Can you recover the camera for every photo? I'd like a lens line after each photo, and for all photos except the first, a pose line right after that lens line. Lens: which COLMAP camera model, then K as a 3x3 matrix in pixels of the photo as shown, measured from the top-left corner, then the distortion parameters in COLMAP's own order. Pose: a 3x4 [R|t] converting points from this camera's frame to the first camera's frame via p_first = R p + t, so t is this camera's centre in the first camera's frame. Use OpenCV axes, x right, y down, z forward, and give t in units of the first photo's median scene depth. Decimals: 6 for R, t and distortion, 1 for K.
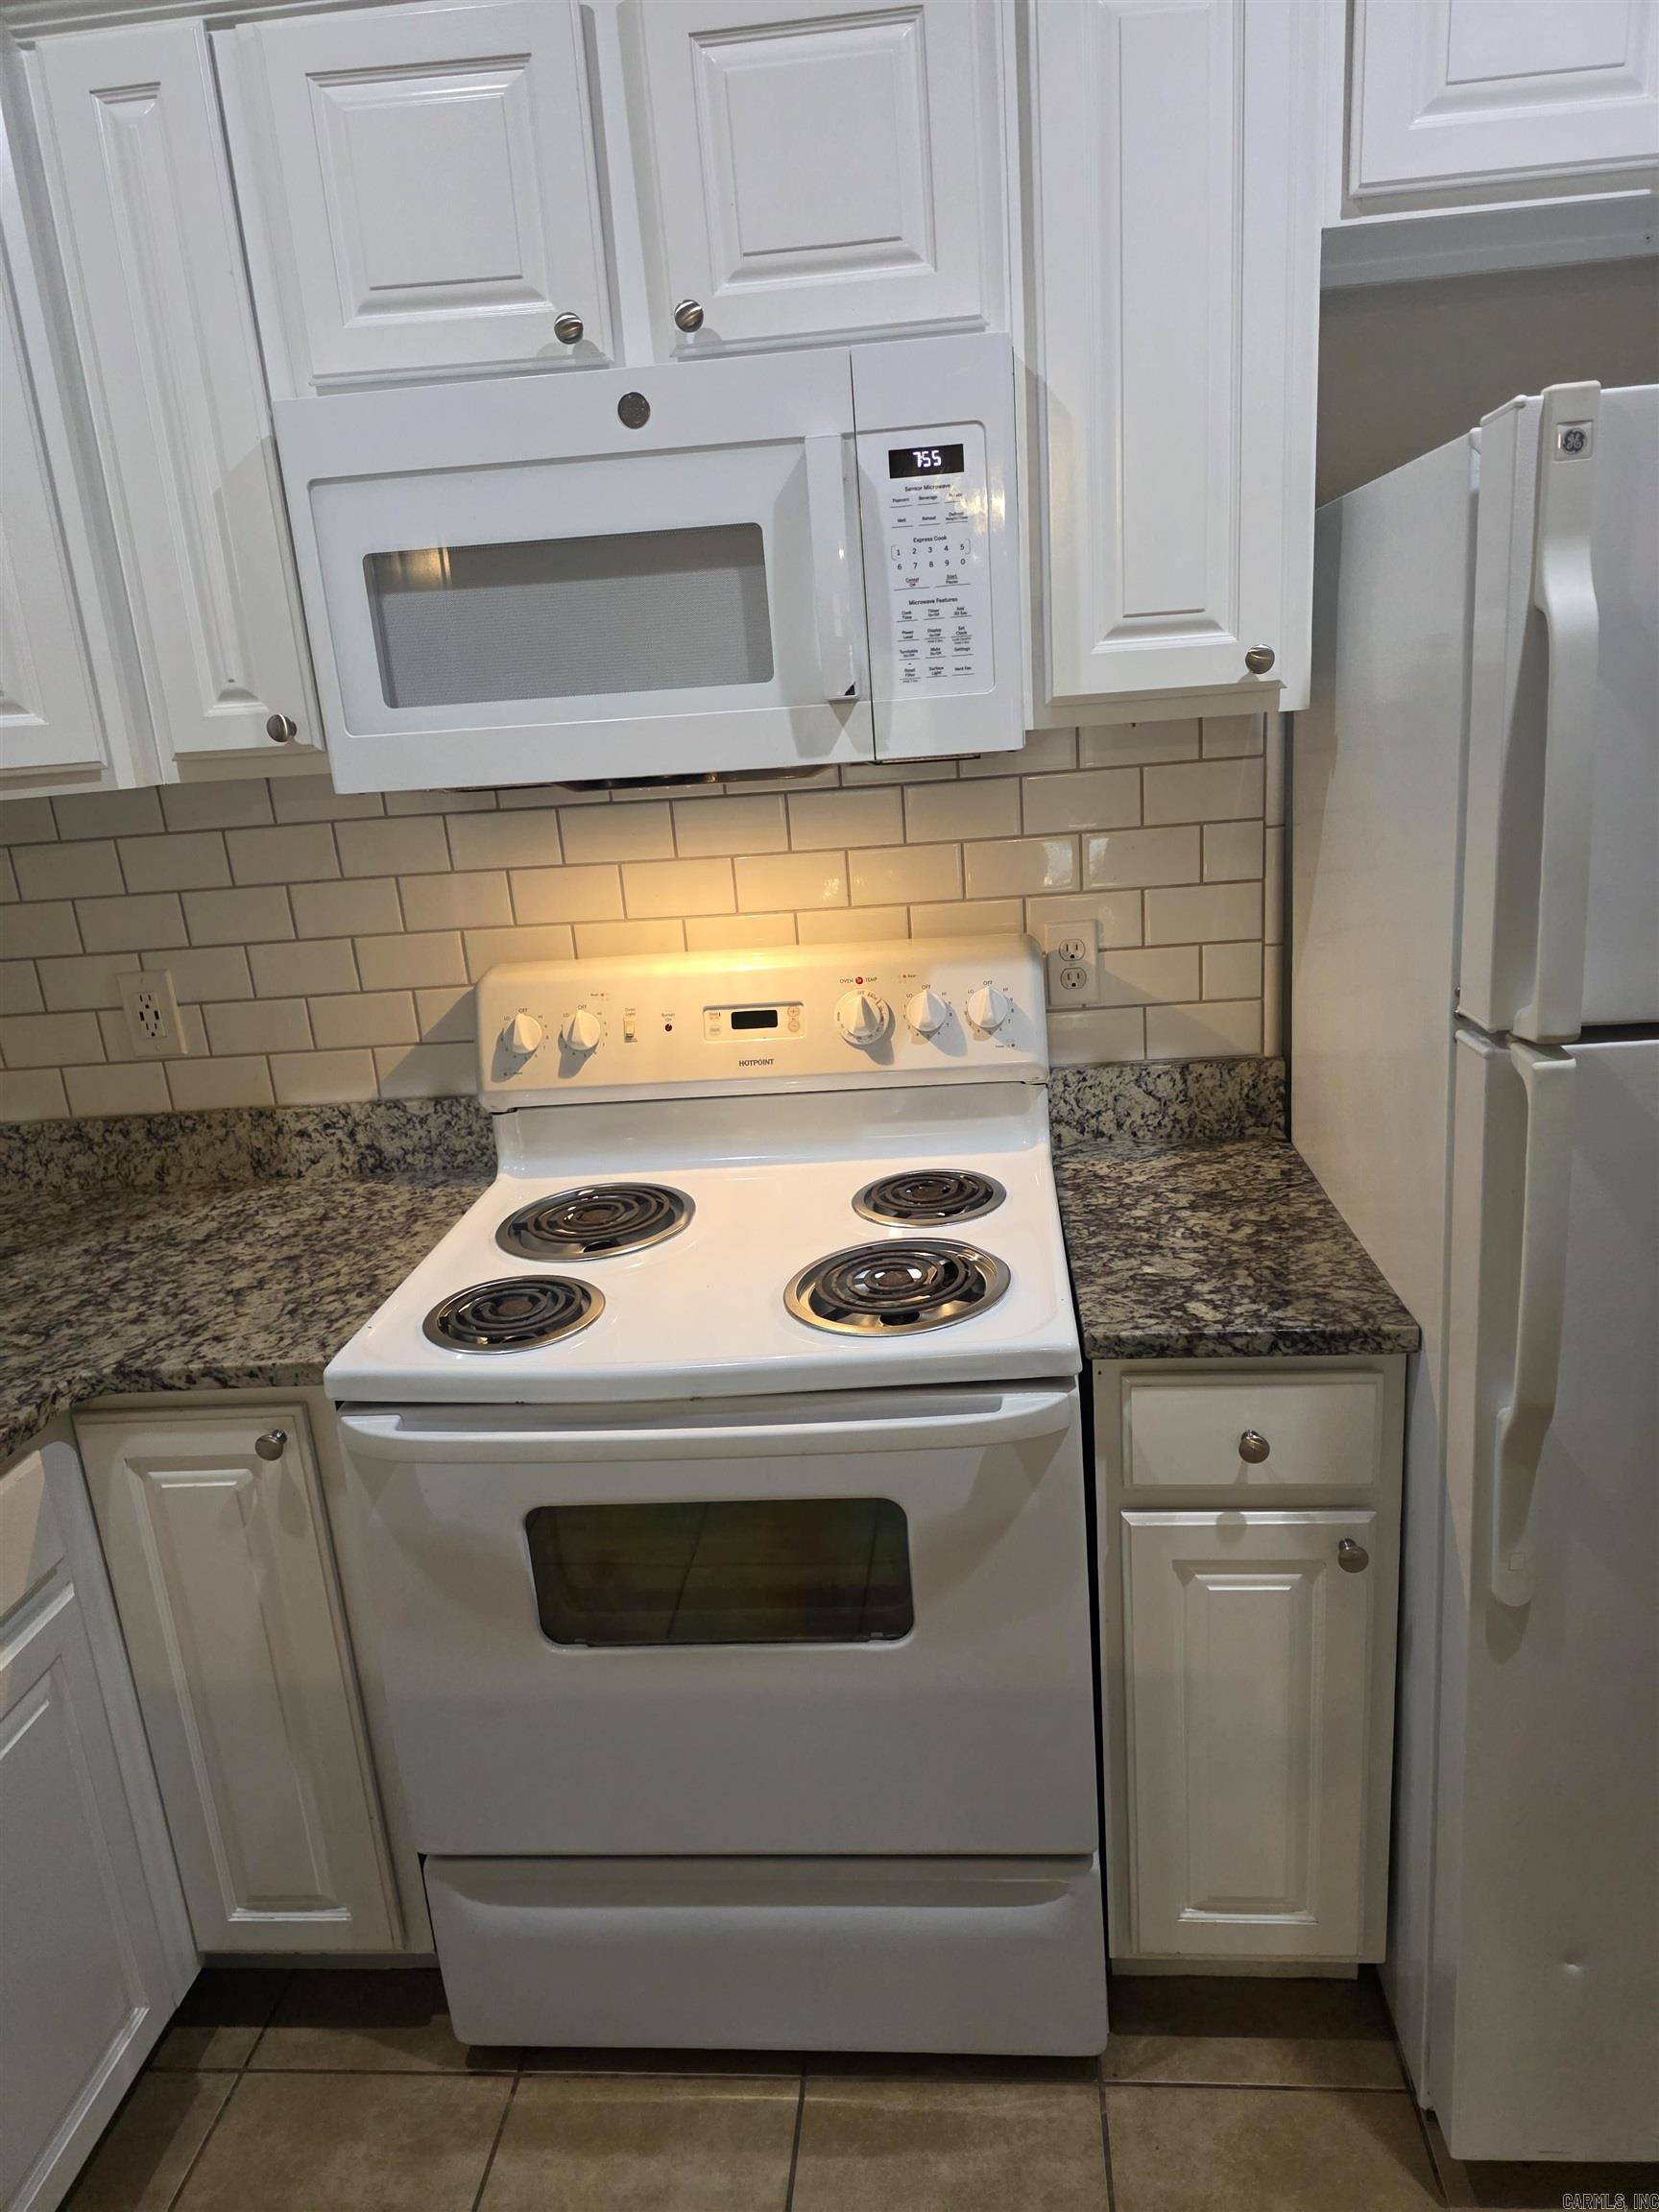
lens RADIAL K [[1480.8, 0, 859.7], [0, 1480.8, 1103.5], [0, 0, 1]] dist [0.065569, -0.062467]
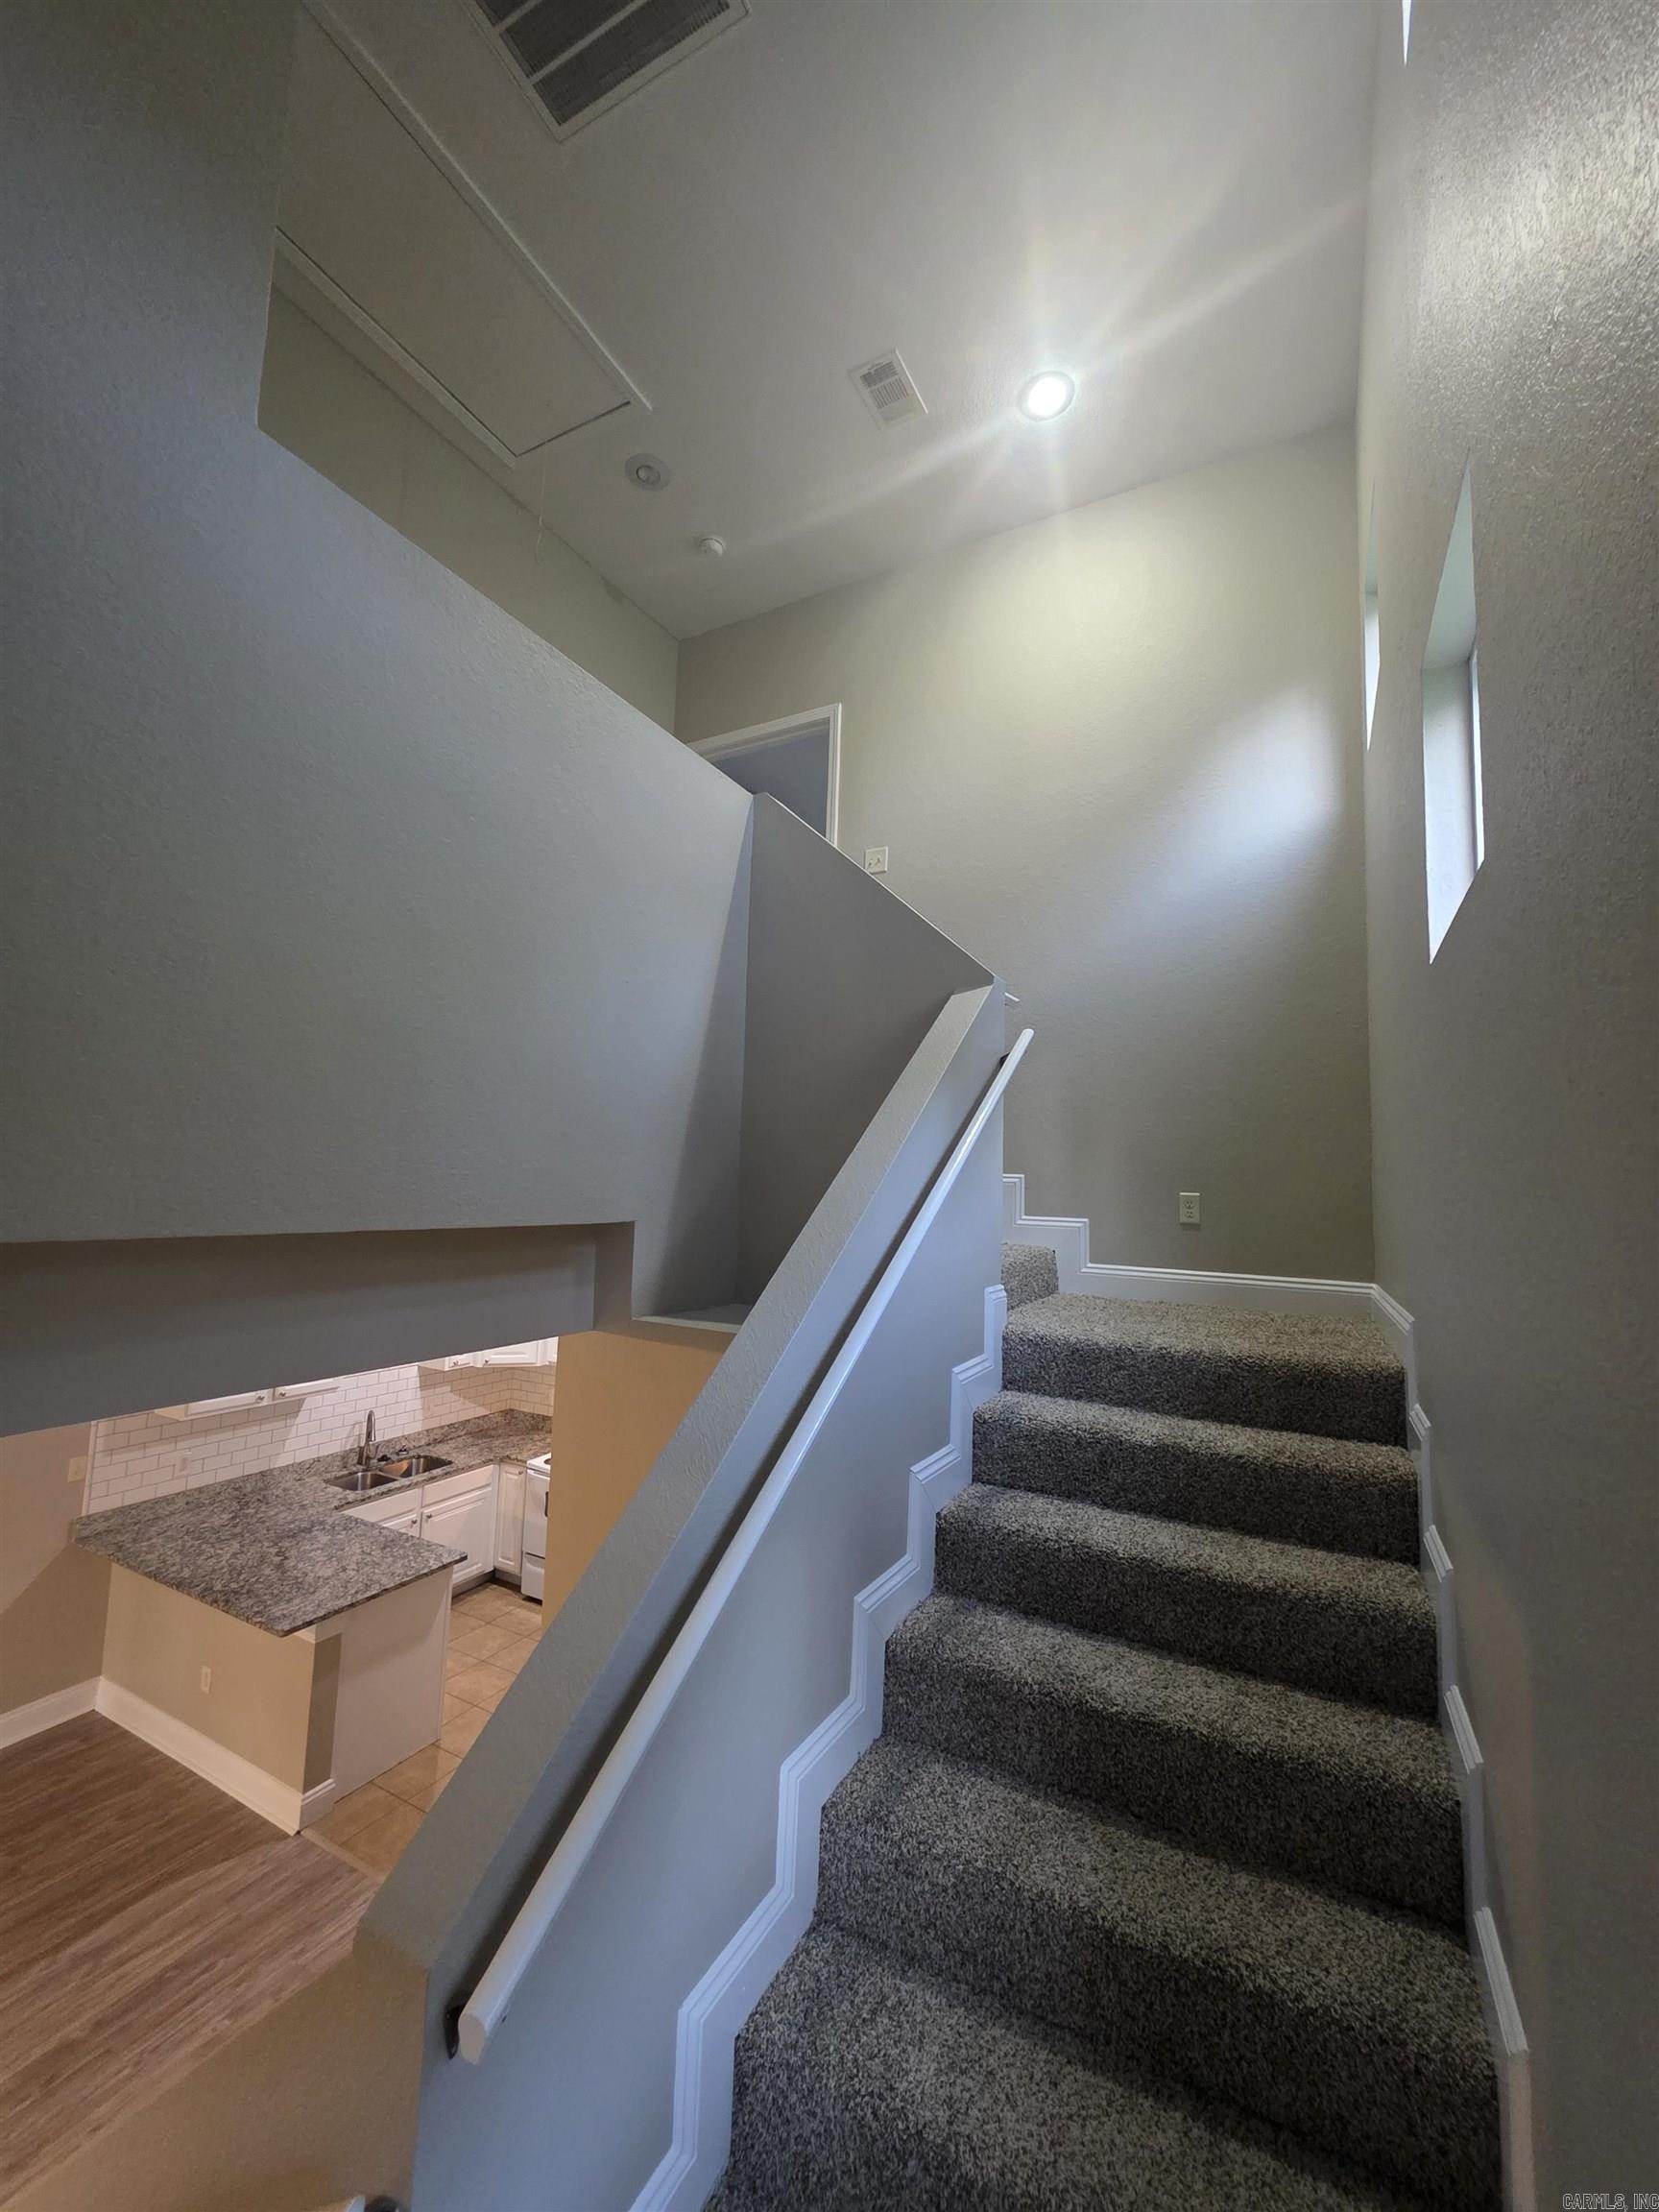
lens RADIAL K [[876.0, 0, 822.1], [0, 876.0, 1106.8], [0, 0, 1]] dist [0.003886, -0.000259]
pose [[0.911344, 0.062509, -0.406872, 2.182616], [-0.204320, 0.926745, -0.315274, -0.306493], [0.357359, 0.370455, 0.857355, -2.328403]]
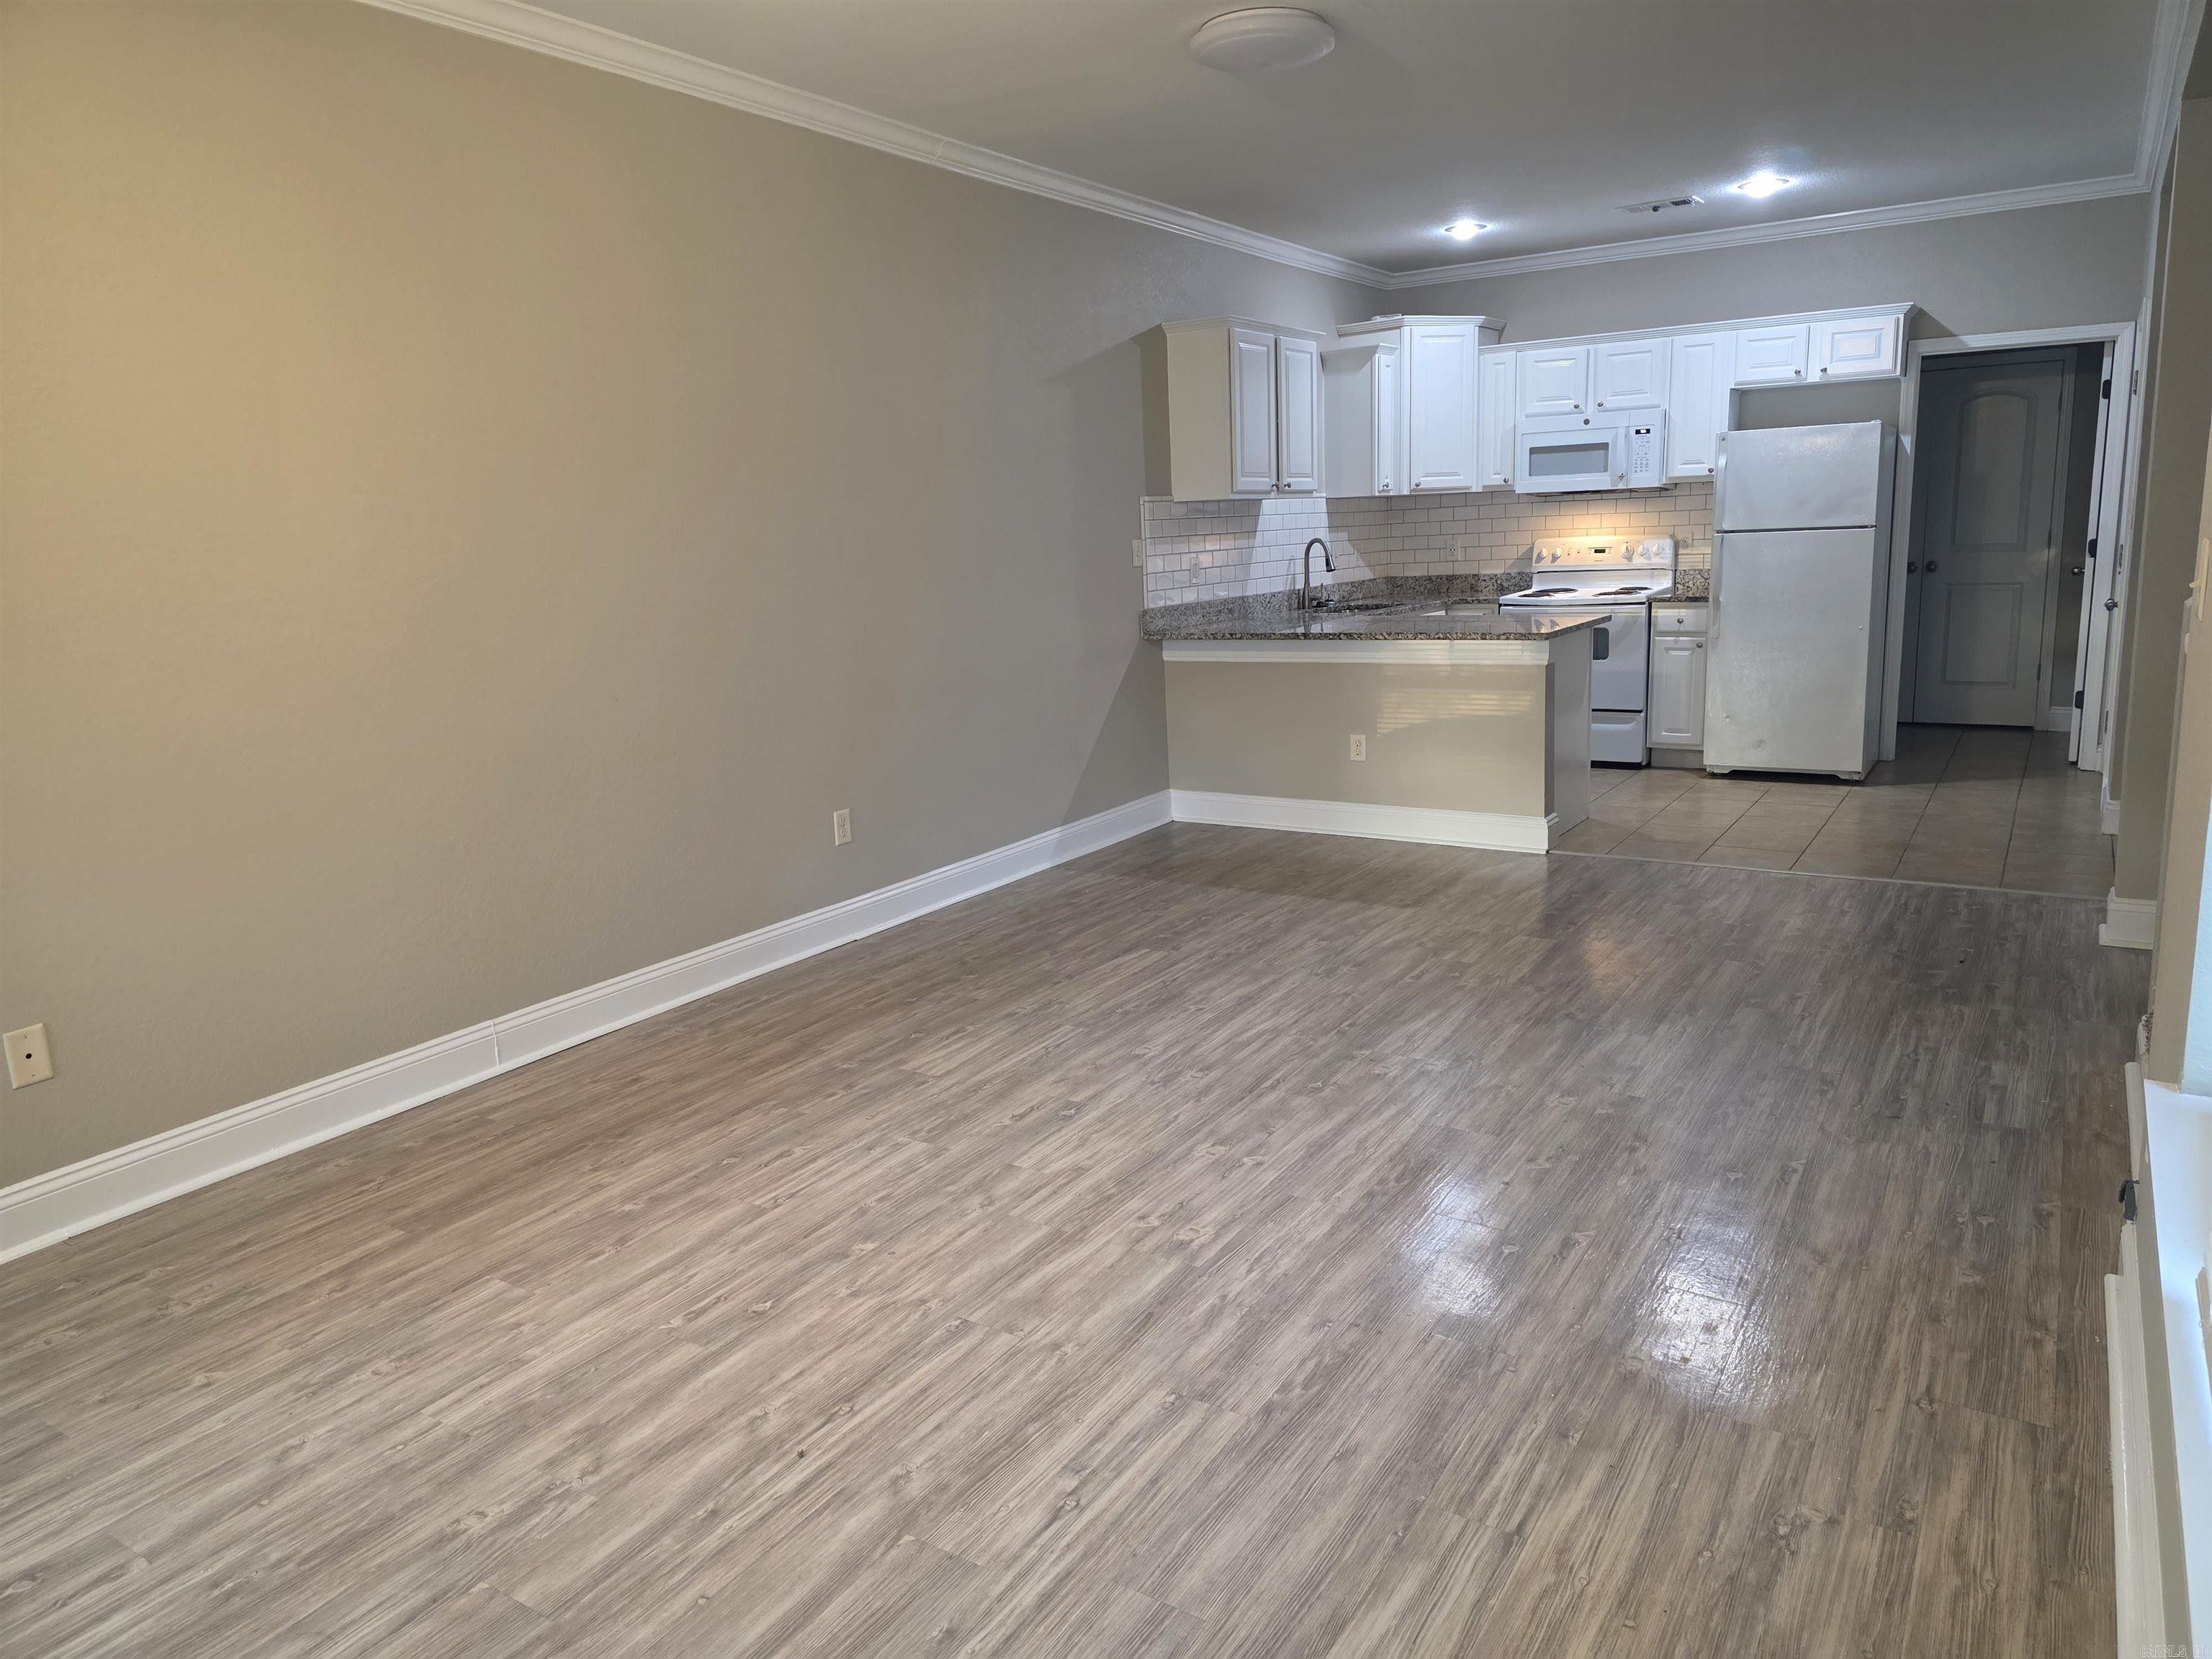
lens RADIAL K [[1480.8, 0, 1116.1], [0, 1480.8, 818.0], [0, 0, 1]] dist [0.065569, -0.062467]
pose [[0.886977, 0.125509, -0.444431, 0.813172], [-0.148515, 0.988761, -0.017170, 1.141719], [0.437281, 0.081234, 0.895649, -3.938479]]
